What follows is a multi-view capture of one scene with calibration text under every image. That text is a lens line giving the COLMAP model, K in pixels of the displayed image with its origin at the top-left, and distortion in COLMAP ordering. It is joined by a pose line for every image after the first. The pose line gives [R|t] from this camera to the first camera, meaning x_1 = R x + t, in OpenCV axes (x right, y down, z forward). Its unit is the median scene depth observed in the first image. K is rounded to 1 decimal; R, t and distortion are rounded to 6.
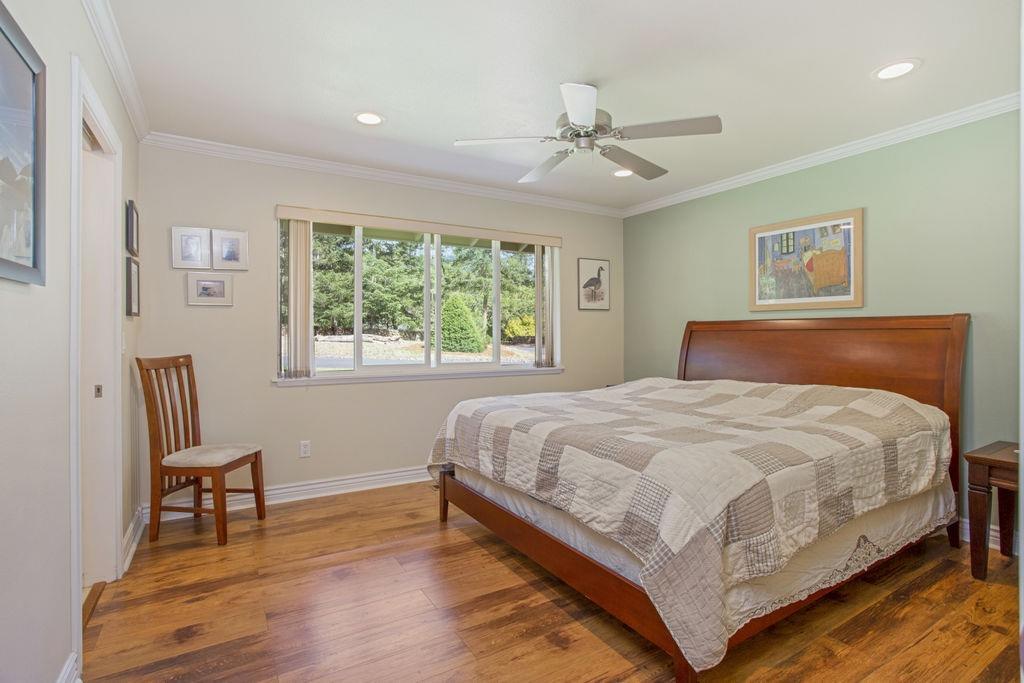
lens RADIAL K [[490.4, 0, 516.1], [0, 490.4, 334.4], [0, 0, 1]] dist [-0.023541, 0.004179]
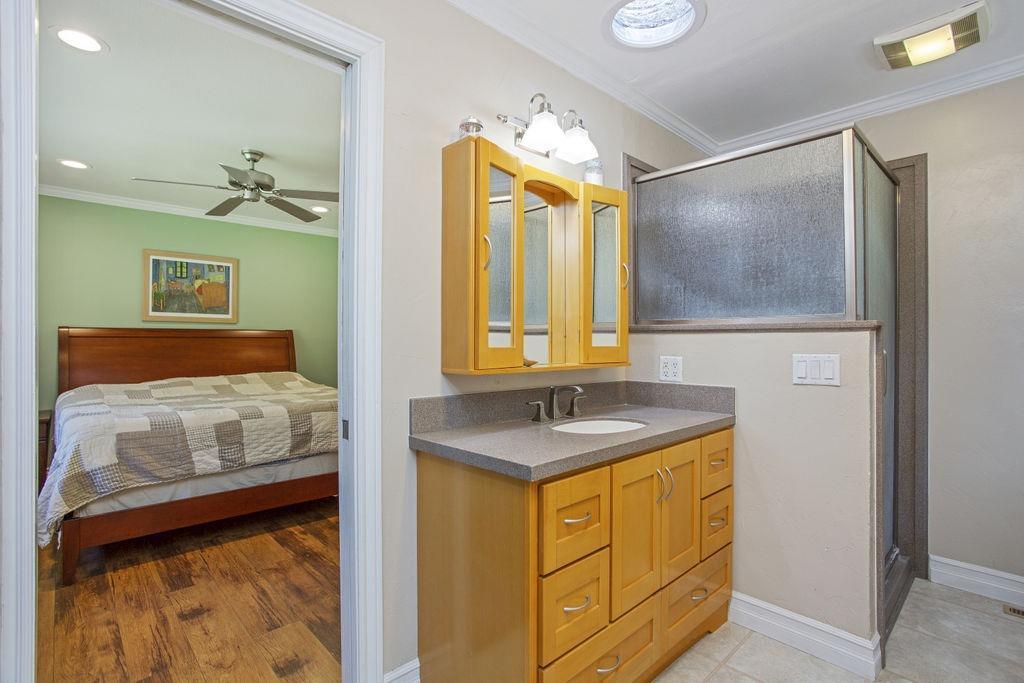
lens RADIAL K [[490.4, 0, 513.7], [0, 490.4, 341.0], [0, 0, 1]] dist [-0.023541, 0.004179]
pose [[-0.216096, 0.003057, 0.976367, -0.917870], [0.003426, 0.999991, -0.002373, 0.007061], [-0.976366, 0.002832, -0.216105, 0.435987]]
